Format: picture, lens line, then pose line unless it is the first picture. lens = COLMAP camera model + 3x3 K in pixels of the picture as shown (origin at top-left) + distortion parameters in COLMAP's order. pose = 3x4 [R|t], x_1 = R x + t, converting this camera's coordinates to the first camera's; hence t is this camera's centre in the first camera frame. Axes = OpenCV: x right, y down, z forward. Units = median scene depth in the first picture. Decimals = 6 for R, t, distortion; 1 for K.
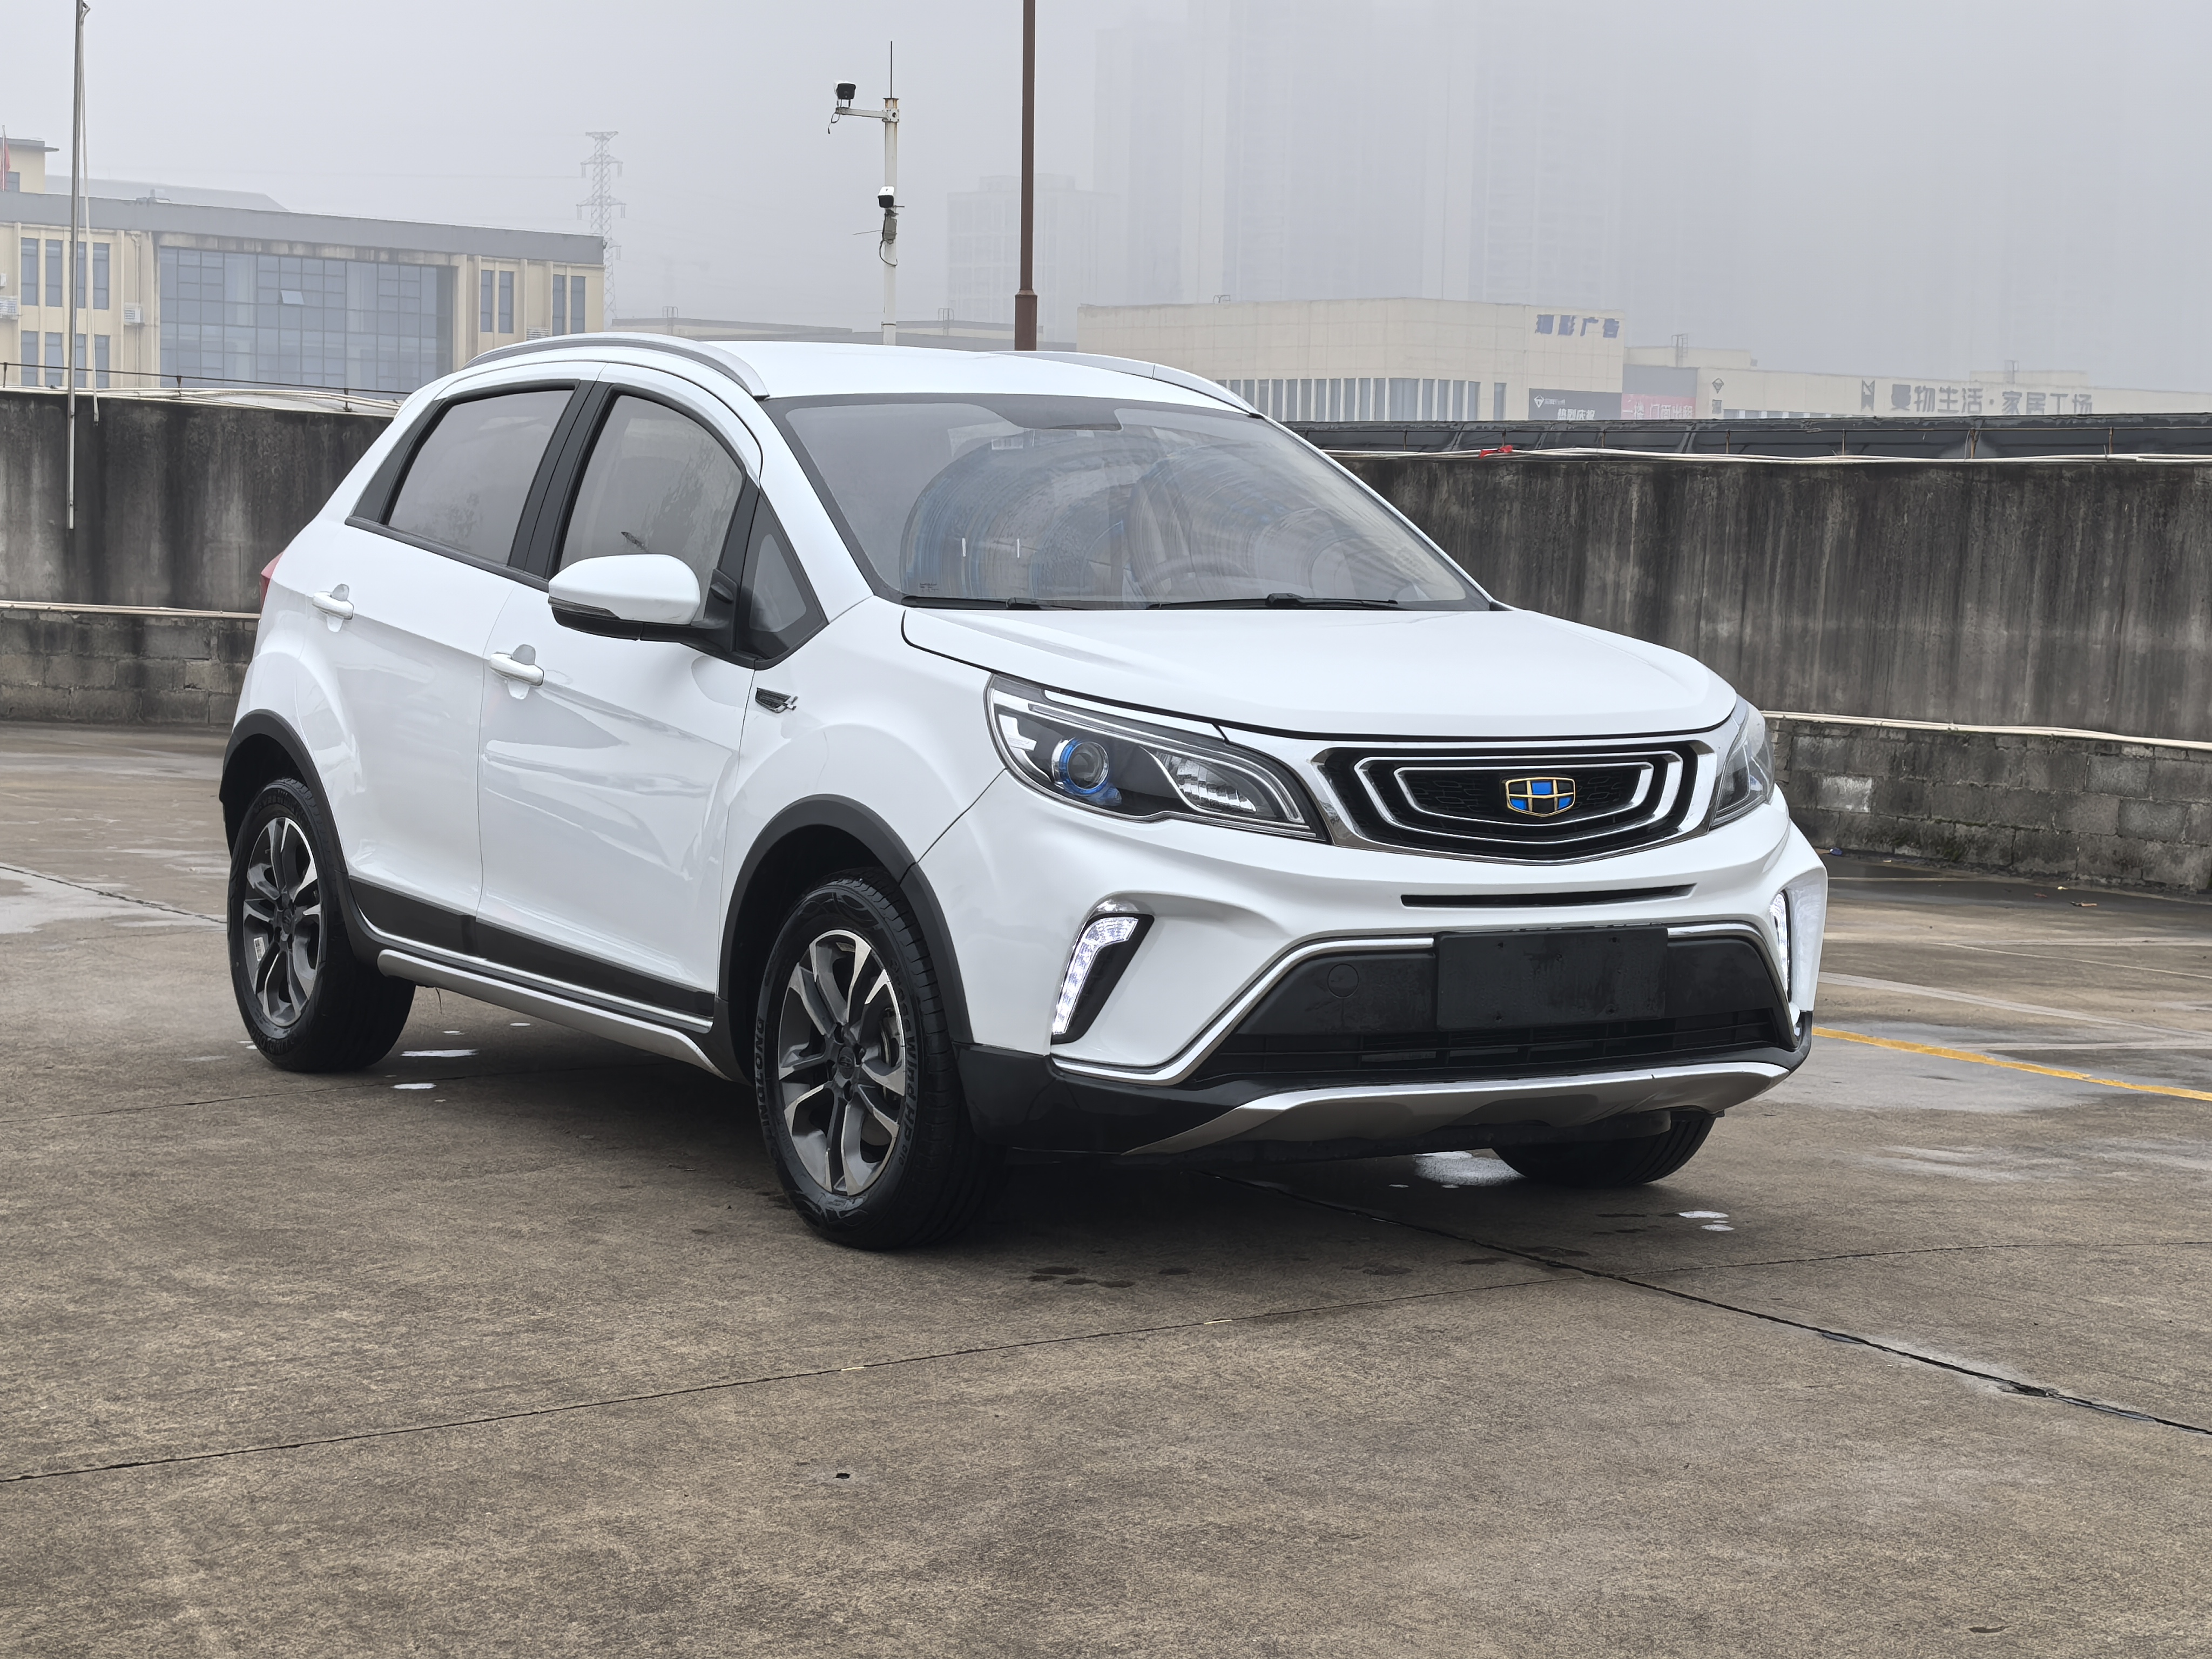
lens RADIAL K [[4495.0, 0, 1172.8], [0, 4495.0, 811.9], [0, 0, 1]] dist [0.182439, 0.000000]
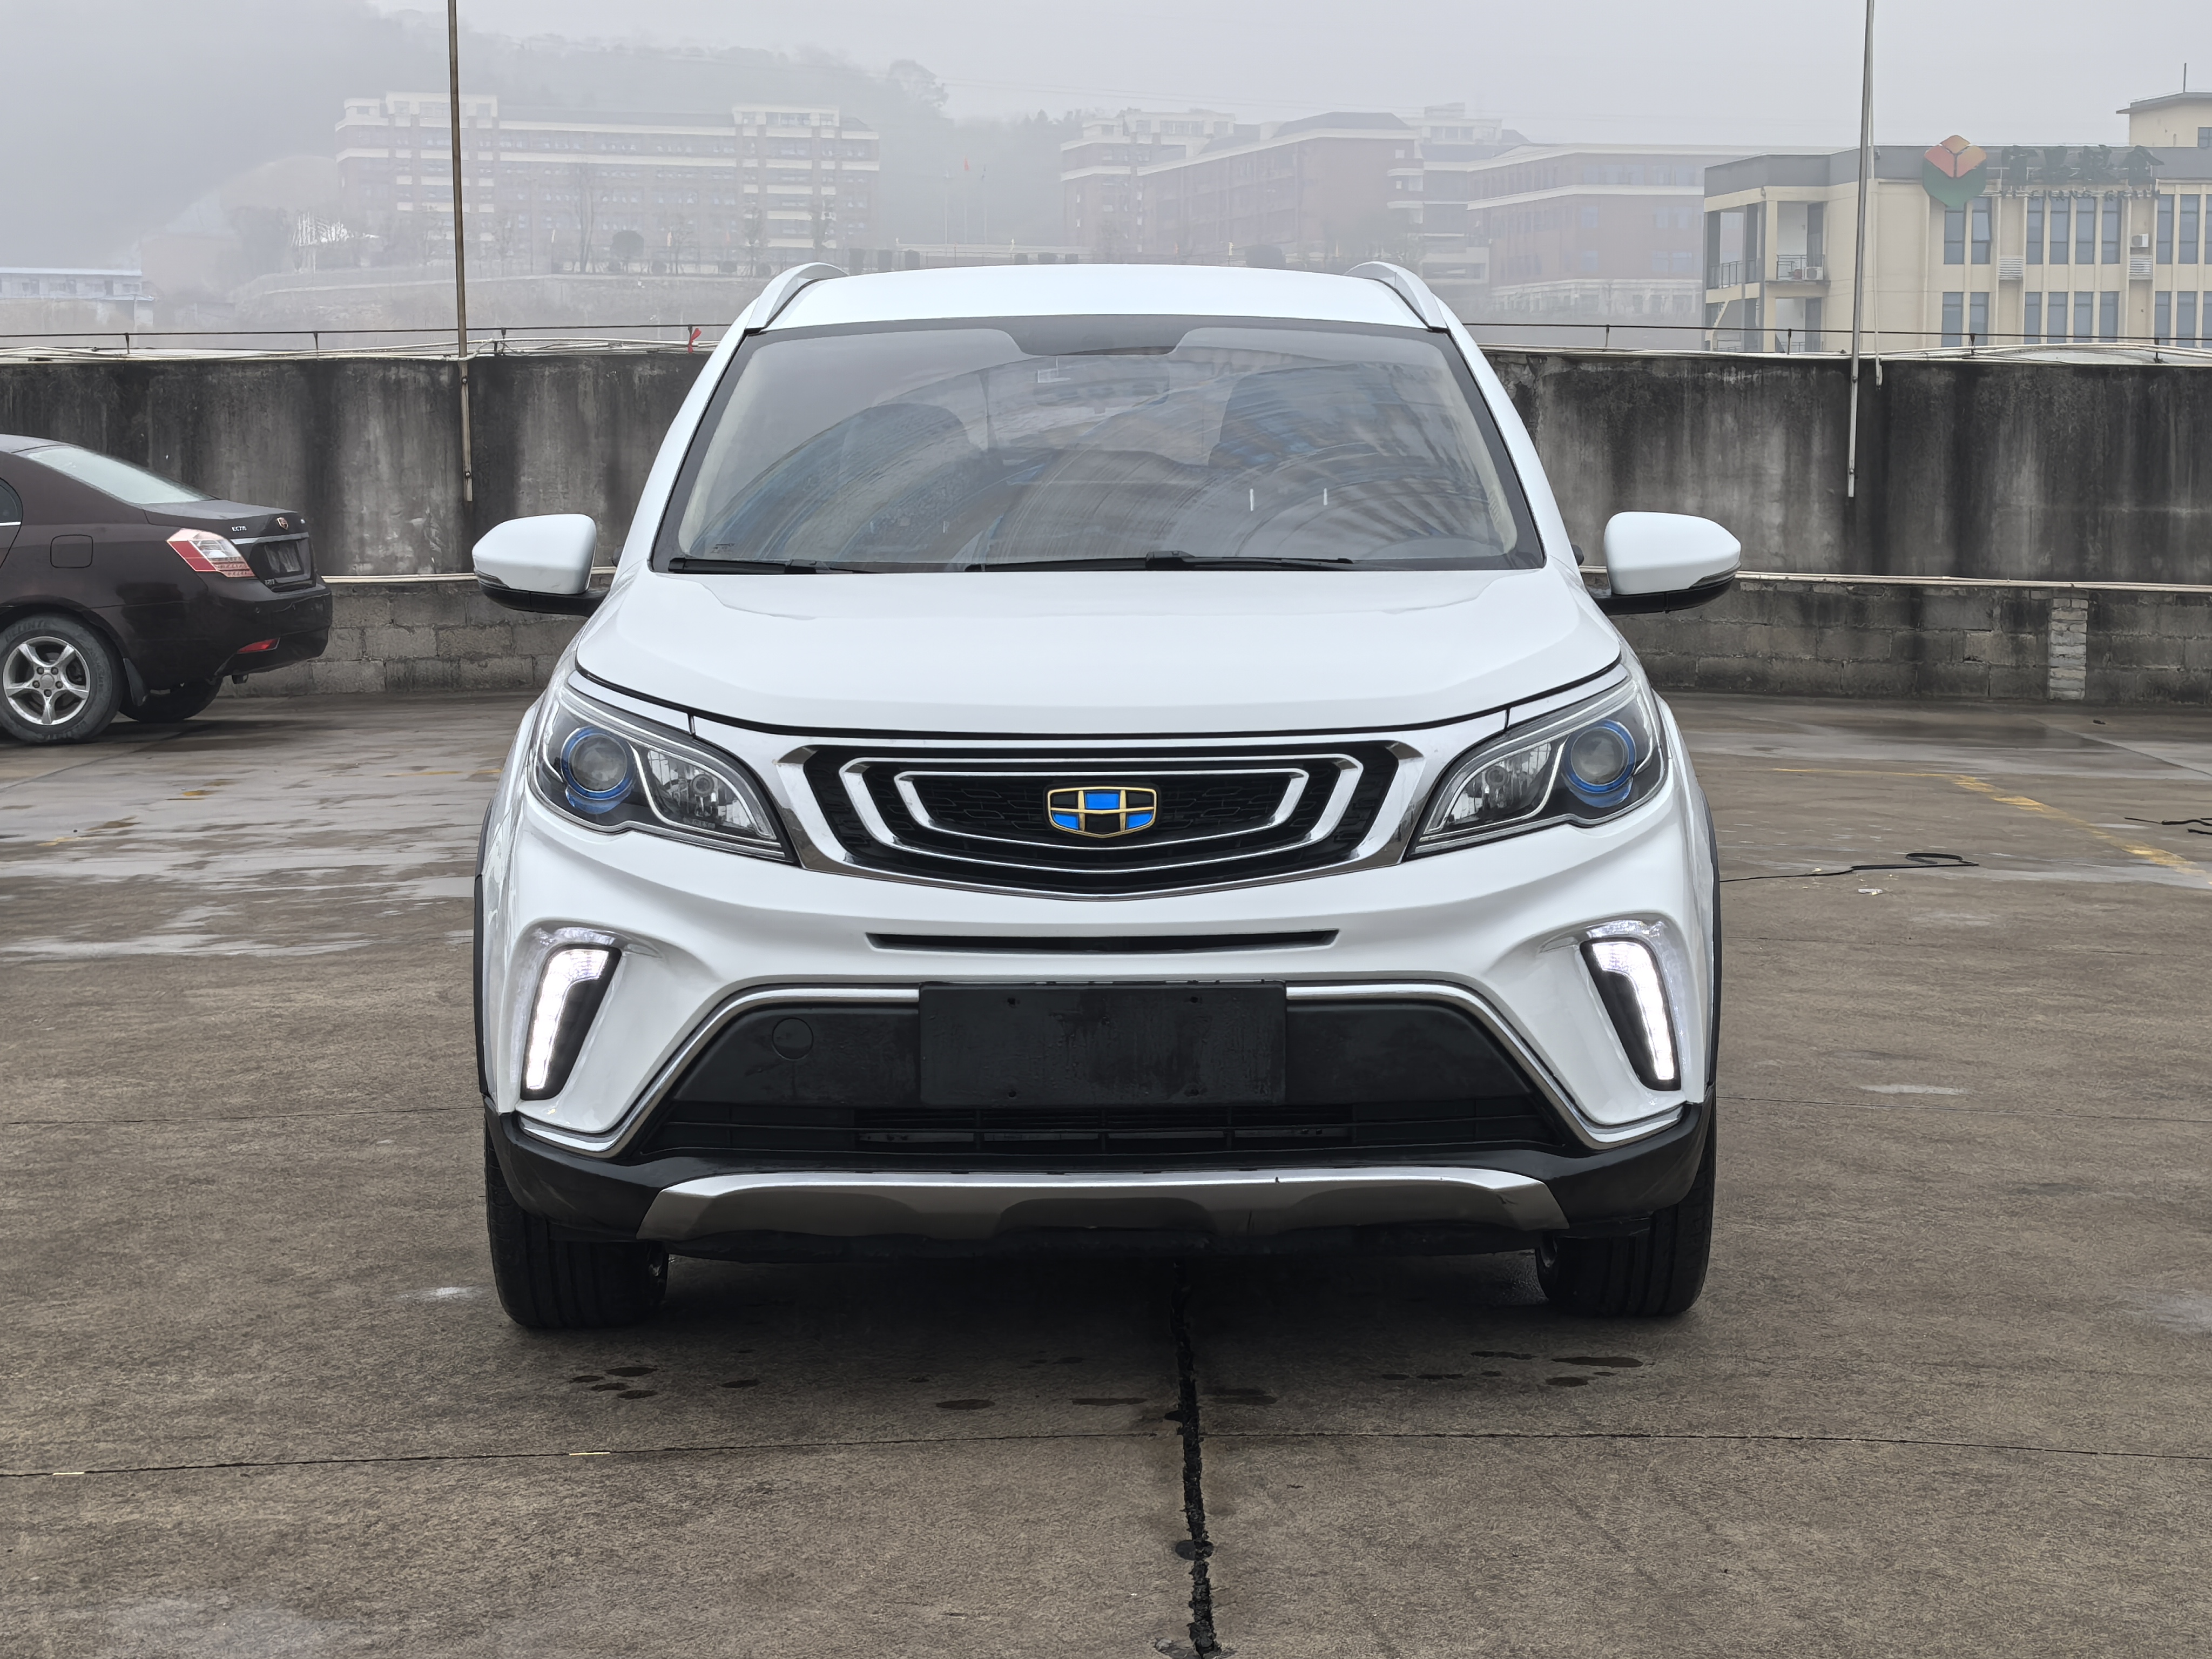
lens RADIAL K [[4495.0, 0, 1113.0], [0, 4495.0, 906.9], [0, 0, 1]] dist [0.182439, 0.000000]
pose [[0.853842, 0.028423, -0.519756, 0.465330], [-0.014078, 0.999404, 0.031525, -0.010858], [0.520342, -0.019601, 0.853733, 0.326697]]
